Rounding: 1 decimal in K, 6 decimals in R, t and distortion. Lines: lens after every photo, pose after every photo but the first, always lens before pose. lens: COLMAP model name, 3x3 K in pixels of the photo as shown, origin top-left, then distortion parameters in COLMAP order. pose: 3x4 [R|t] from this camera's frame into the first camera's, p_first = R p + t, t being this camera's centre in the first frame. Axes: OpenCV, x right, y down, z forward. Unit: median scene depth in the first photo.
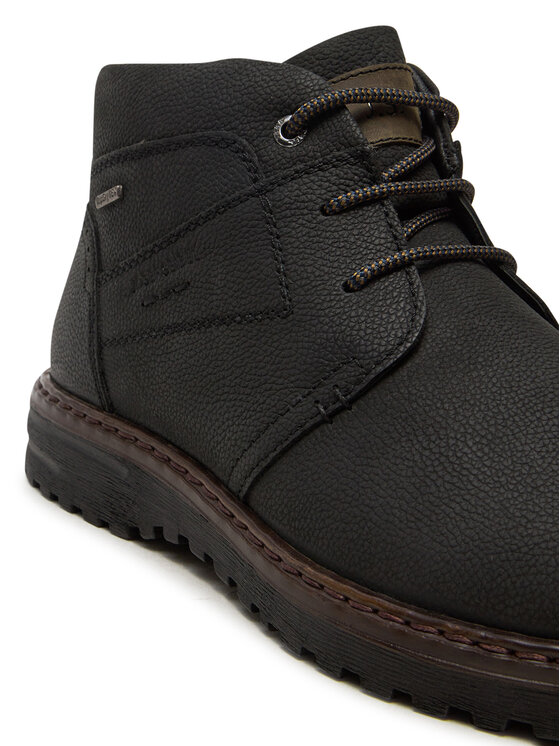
lens RADIAL K [[1750.7, 0, 280.0], [0, 1750.7, 373.0], [0, 0, 1]] dist [0.070433, 0.034088]
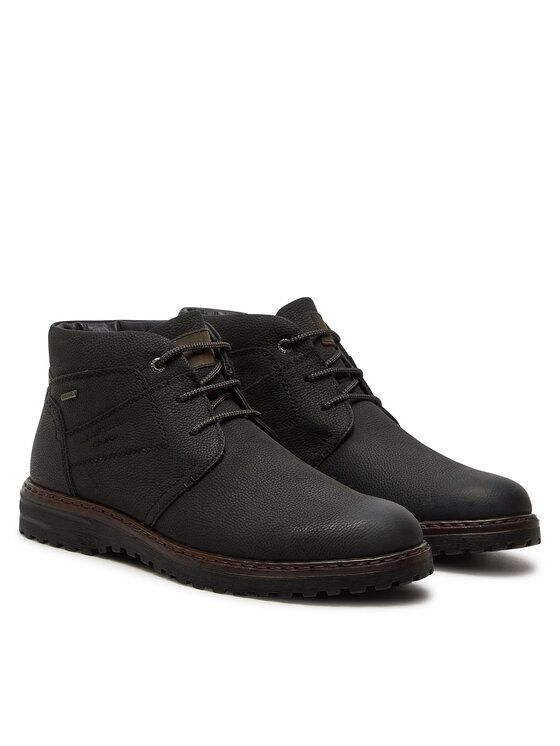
lens RADIAL K [[1648.8, 0, 280.0], [0, 1648.8, 373.0], [0, 0, 1]] dist [0.006982, -0.120095]
pose [[0.988432, -0.065705, 0.136691, -0.133121], [0.073453, 0.995920, -0.052421, -0.004814], [-0.132689, 0.061855, 0.989226, -1.148838]]
